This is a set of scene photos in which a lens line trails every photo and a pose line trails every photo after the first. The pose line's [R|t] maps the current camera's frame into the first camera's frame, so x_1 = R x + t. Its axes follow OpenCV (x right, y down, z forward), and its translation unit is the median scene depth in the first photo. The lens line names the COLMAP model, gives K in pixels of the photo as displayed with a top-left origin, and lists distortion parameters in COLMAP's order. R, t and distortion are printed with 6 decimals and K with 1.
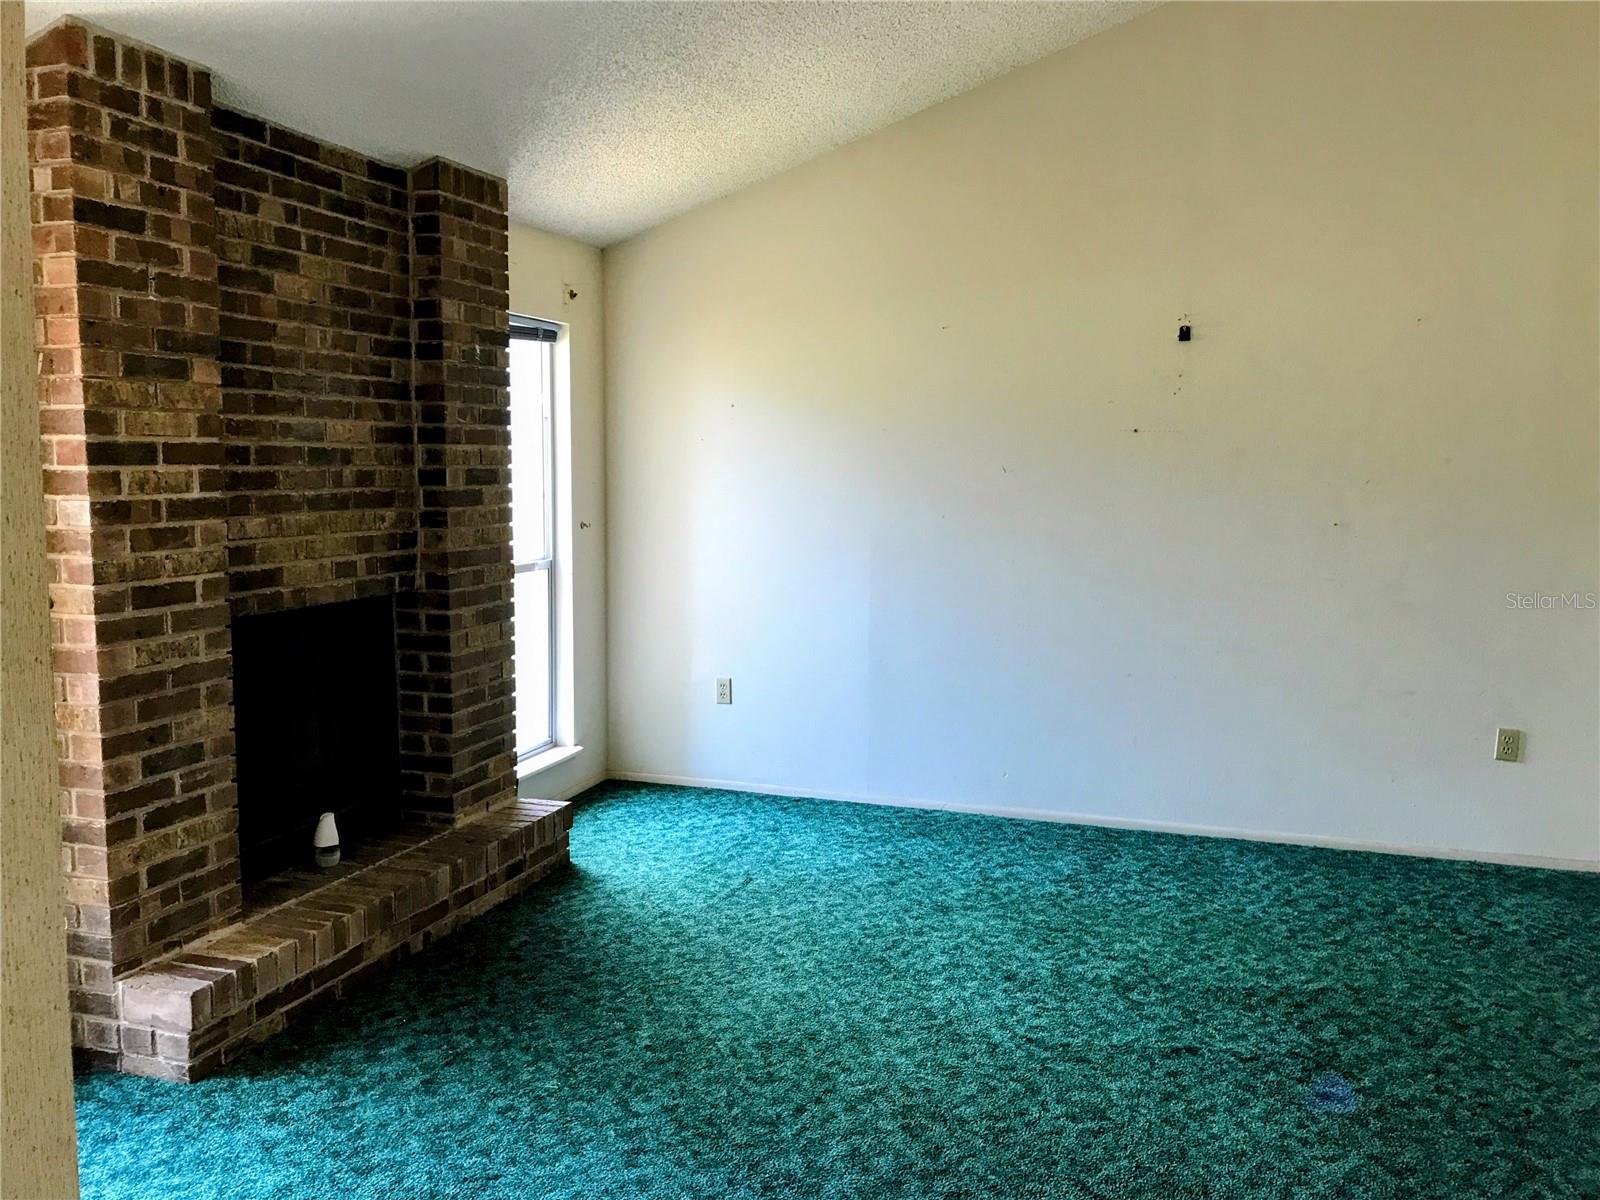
lens RADIAL K [[1307.7, 0, 802.6], [0, 1307.7, 594.6], [0, 0, 1]] dist [0.025221, -0.013285]
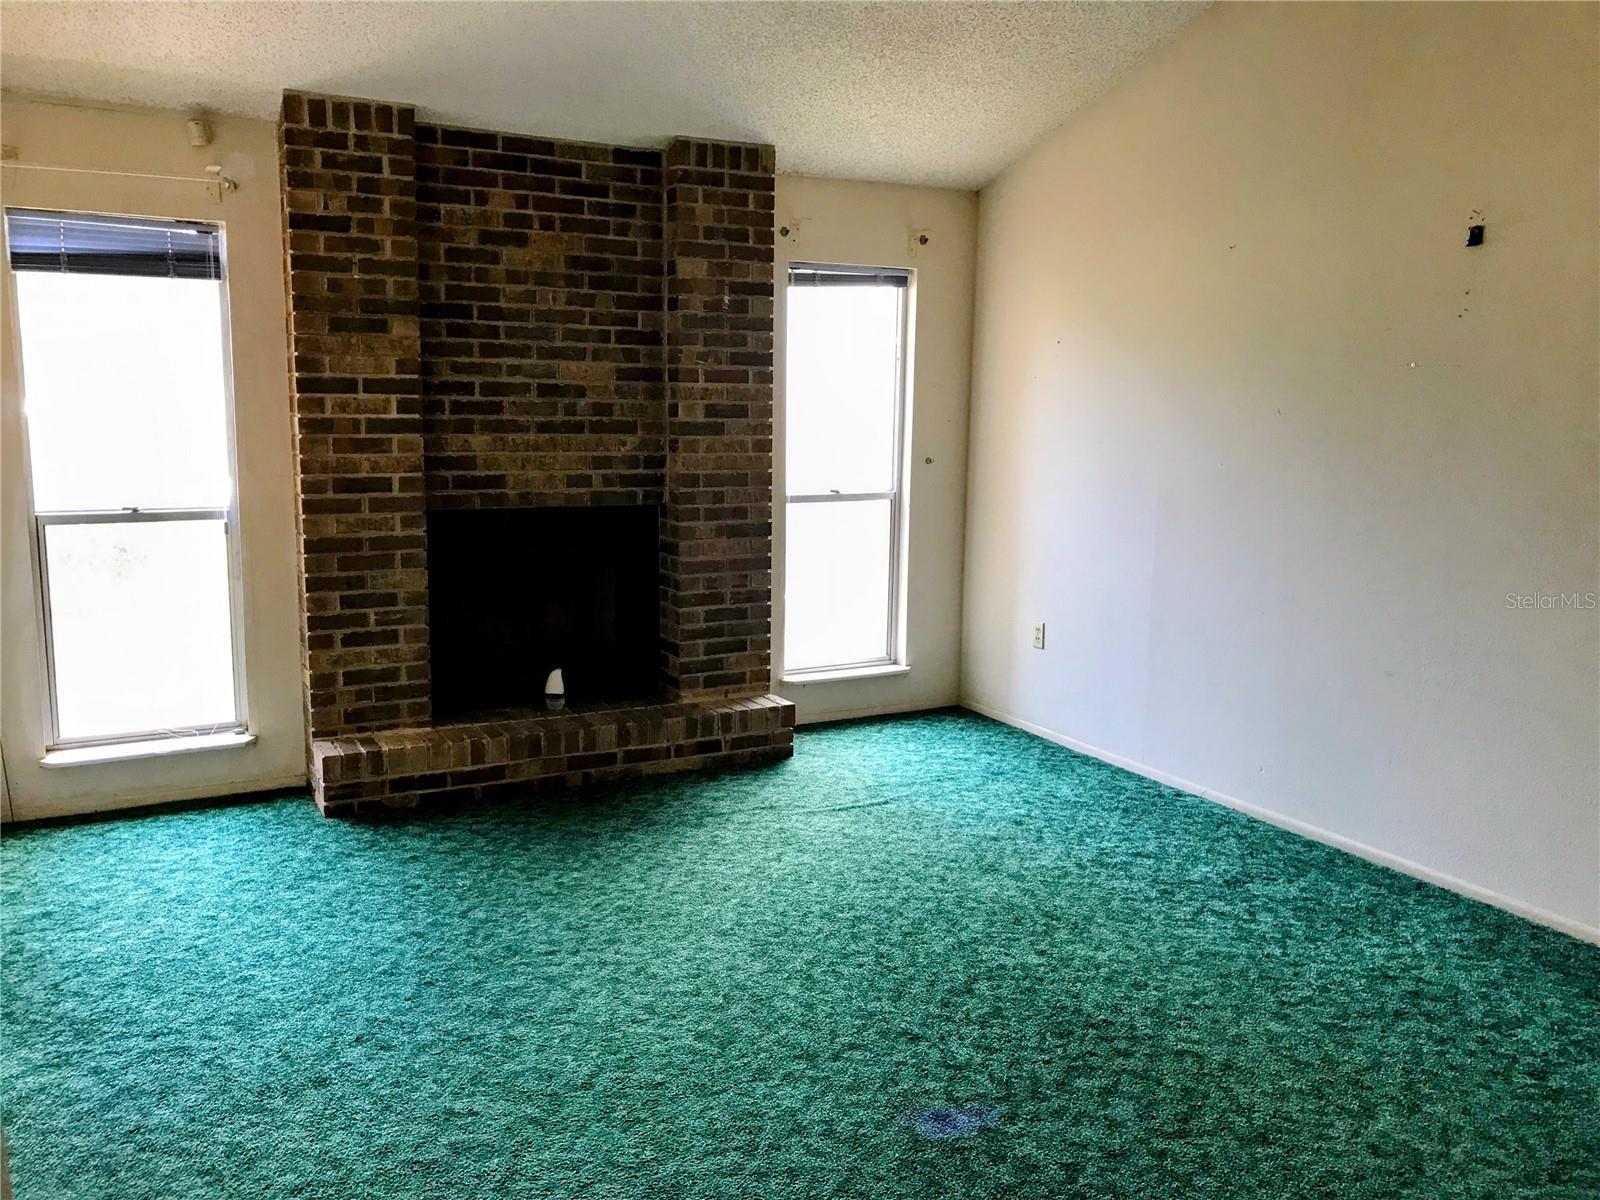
lens RADIAL K [[1307.7, 0, 802.6], [0, 1307.7, 594.6], [0, 0, 1]] dist [0.025221, -0.013285]
pose [[0.731989, 0.109497, -0.672460, 0.708976], [-0.082081, 0.993985, 0.072504, -0.020408], [0.676354, 0.002124, 0.736574, 0.228391]]
